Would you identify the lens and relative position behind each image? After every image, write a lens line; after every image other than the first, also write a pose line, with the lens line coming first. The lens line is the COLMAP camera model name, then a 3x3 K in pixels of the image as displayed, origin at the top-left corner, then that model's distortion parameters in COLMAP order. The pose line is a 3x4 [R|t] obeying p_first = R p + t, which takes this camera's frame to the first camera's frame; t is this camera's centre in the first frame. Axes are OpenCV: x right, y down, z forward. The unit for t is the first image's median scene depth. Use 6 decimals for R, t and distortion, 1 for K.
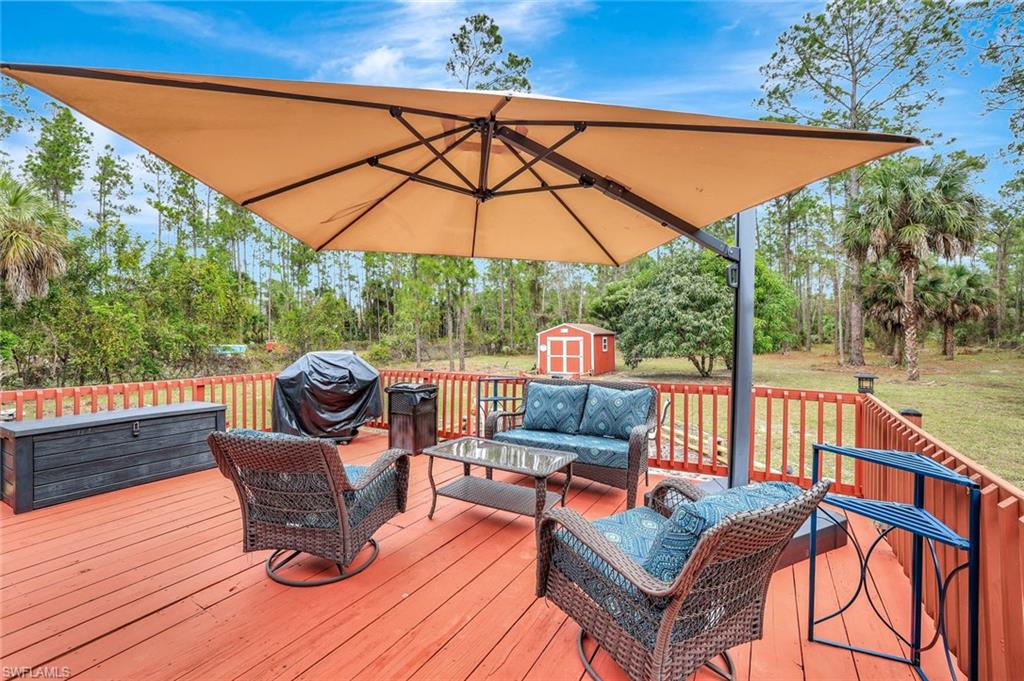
lens RADIAL K [[452.1, 0, 514.6], [0, 452.1, 337.3], [0, 0, 1]] dist [-0.014770, 0.000167]
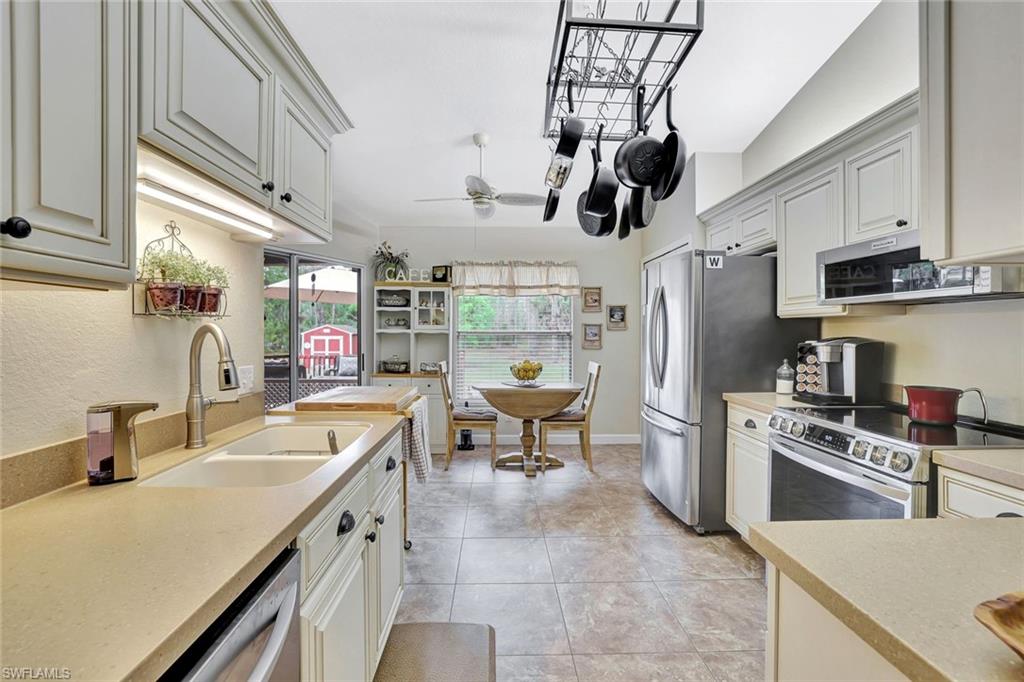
lens RADIAL K [[452.1, 0, 514.6], [0, 452.1, 337.8], [0, 0, 1]] dist [-0.014770, 0.000167]
pose [[0.860517, 0.001578, 0.509420, -0.070239], [-0.002393, 0.999997, 0.000944, 0.001288], [-0.509417, -0.002031, 0.860517, -0.295844]]
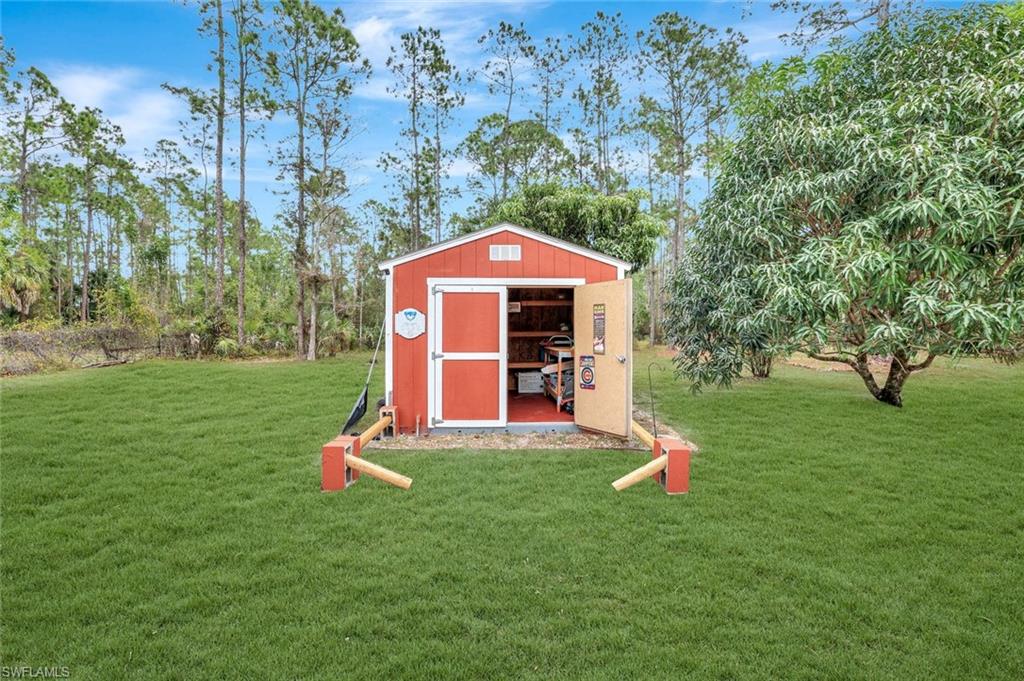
lens RADIAL K [[452.1, 0, 514.6], [0, 452.1, 337.3], [0, 0, 1]] dist [-0.014770, 0.000167]
pose [[0.852316, 0.002422, 0.523021, -0.014809], [-0.001590, 0.999997, -0.002039, 0.031042], [-0.523024, 0.000906, 0.852317, 0.754133]]
